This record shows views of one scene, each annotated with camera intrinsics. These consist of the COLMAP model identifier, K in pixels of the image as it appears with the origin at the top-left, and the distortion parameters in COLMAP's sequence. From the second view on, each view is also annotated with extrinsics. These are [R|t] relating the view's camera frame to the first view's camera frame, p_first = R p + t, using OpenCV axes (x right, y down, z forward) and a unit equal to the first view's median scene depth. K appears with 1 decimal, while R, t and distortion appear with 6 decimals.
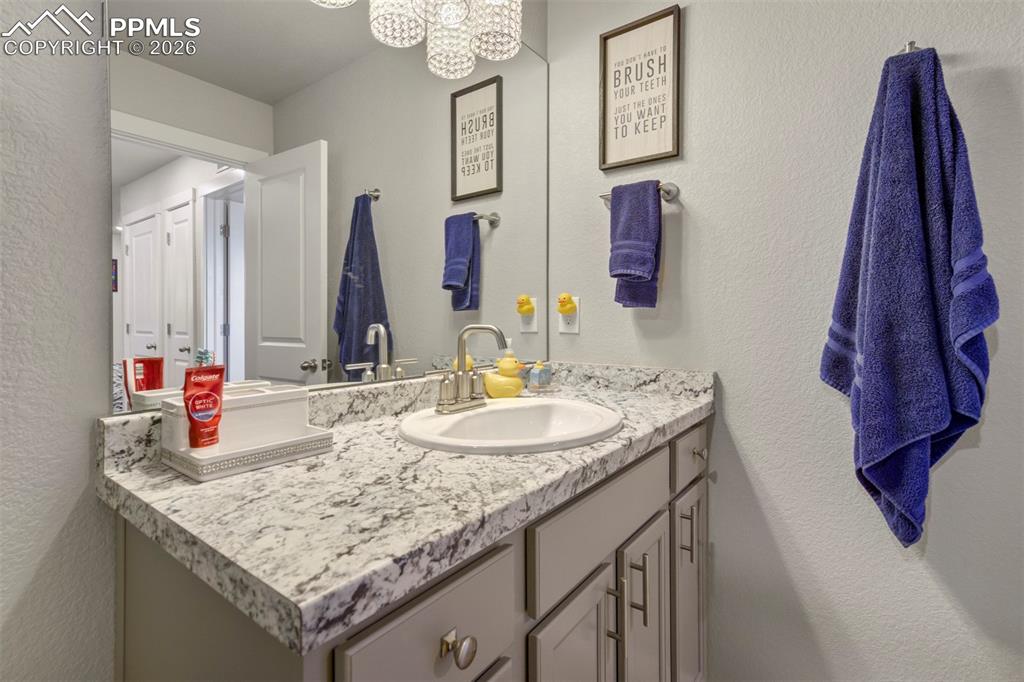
lens RADIAL K [[470.2, 0, 521.8], [0, 470.2, 318.1], [0, 0, 1]] dist [-0.001903, 0.007323]
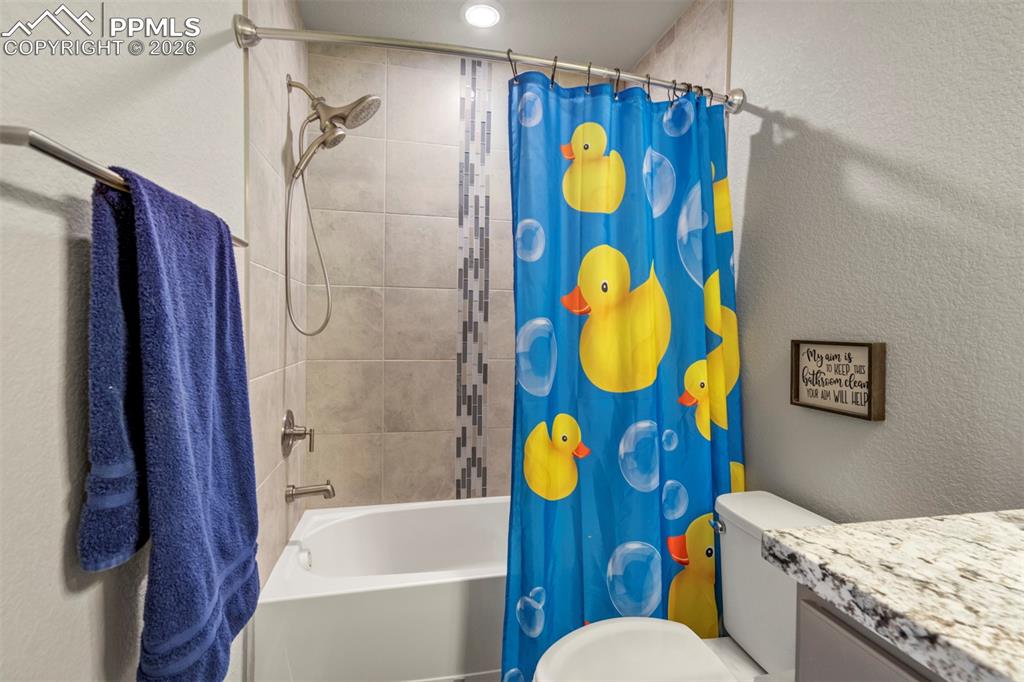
lens RADIAL K [[470.2, 0, 509.9], [0, 470.2, 333.0], [0, 0, 1]] dist [-0.001903, 0.007323]
pose [[-0.659308, 0.000683, -0.751873, 1.089432], [-0.013582, 0.999826, 0.012818, -0.109431], [0.751750, 0.018663, -0.659184, 1.033189]]
